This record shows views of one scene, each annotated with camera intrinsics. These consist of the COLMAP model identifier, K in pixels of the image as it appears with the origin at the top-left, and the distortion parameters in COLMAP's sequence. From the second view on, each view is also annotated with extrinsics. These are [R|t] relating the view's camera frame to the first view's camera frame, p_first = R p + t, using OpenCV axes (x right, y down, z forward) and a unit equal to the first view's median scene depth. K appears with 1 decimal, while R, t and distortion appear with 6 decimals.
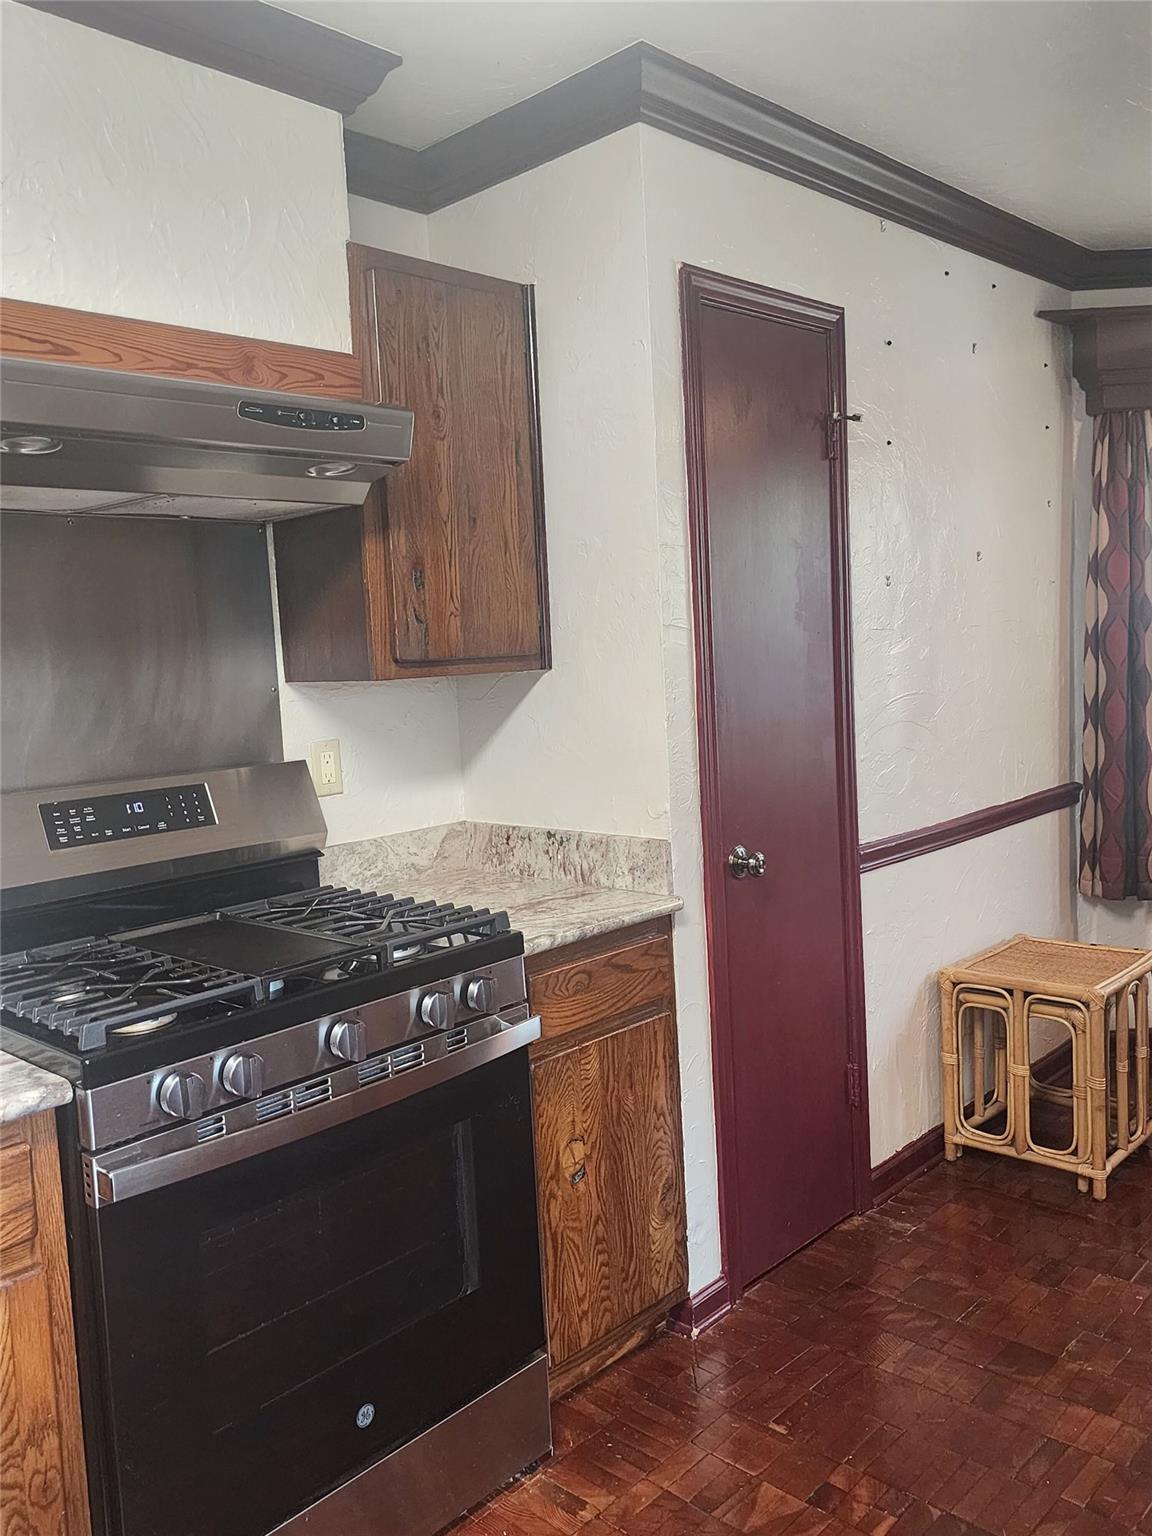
lens RADIAL K [[1255.8, 0, 571.4], [0, 1255.8, 770.1], [0, 0, 1]] dist [0.059305, -0.055539]
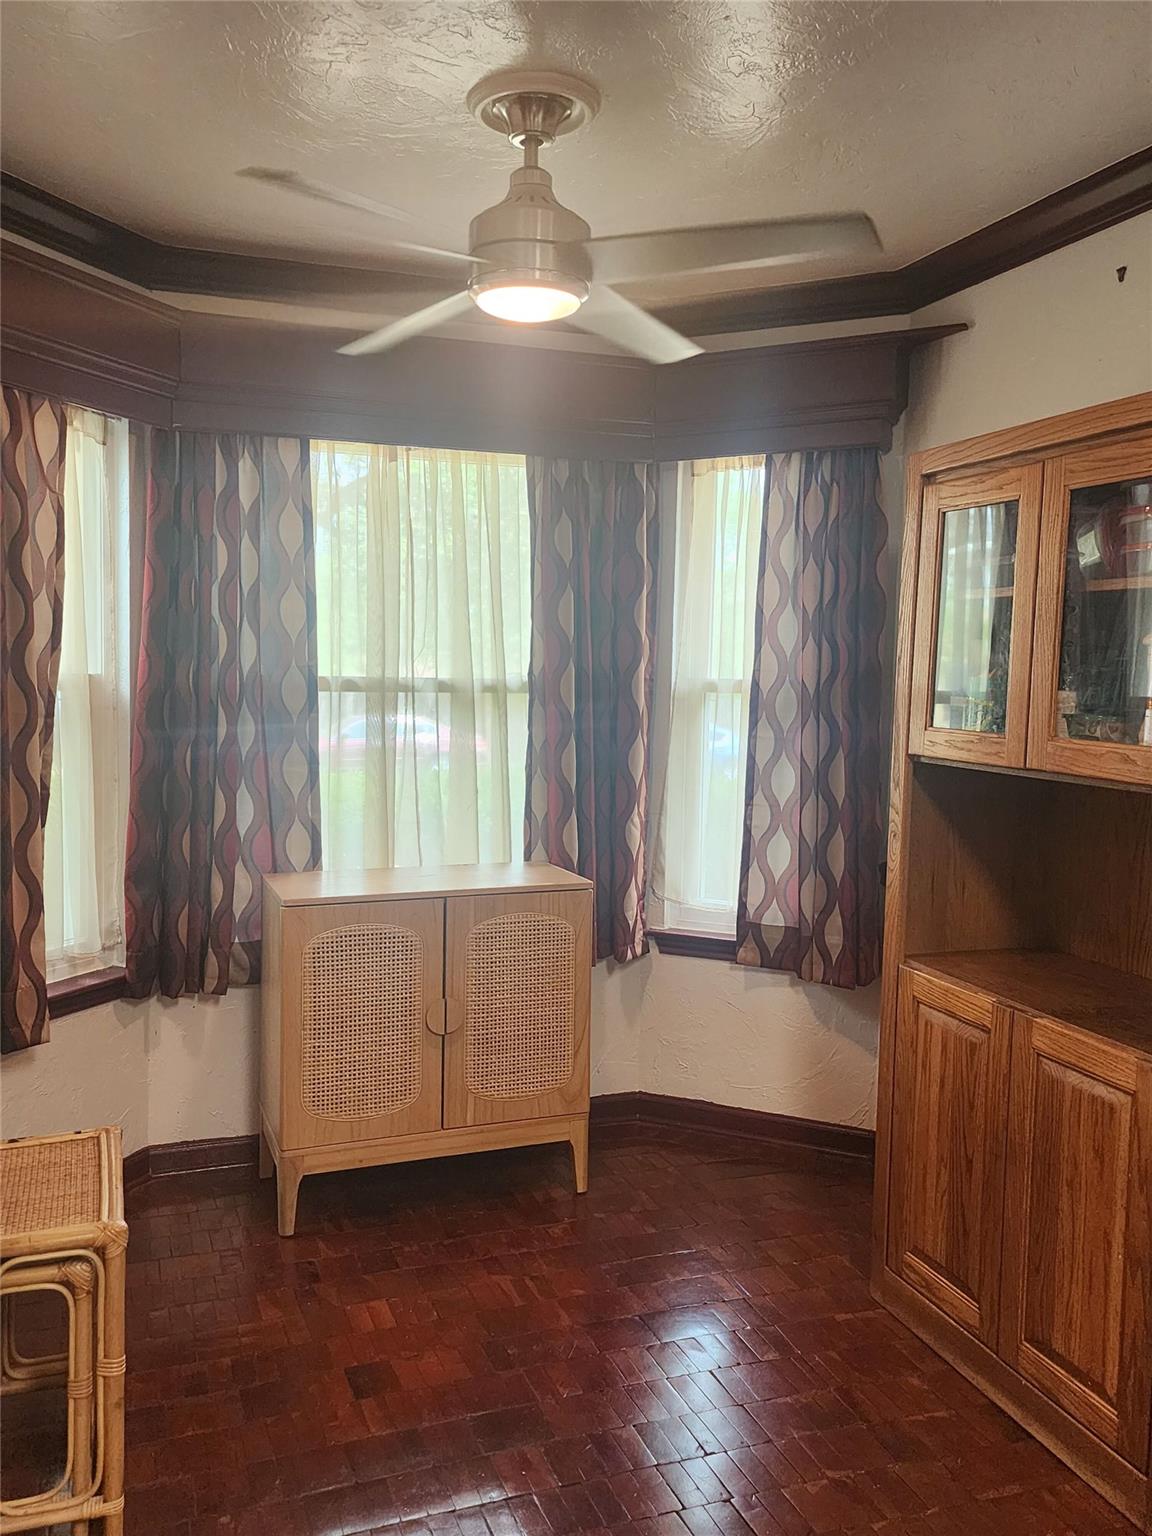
lens RADIAL K [[1255.8, 0, 583.7], [0, 1255.8, 763.1], [0, 0, 1]] dist [0.059305, -0.055539]
pose [[0.454013, 0.001019, 0.890994, -0.057136], [0.047902, 0.998525, -0.025550, -0.033091], [-0.889706, 0.054280, 0.453295, 0.453090]]
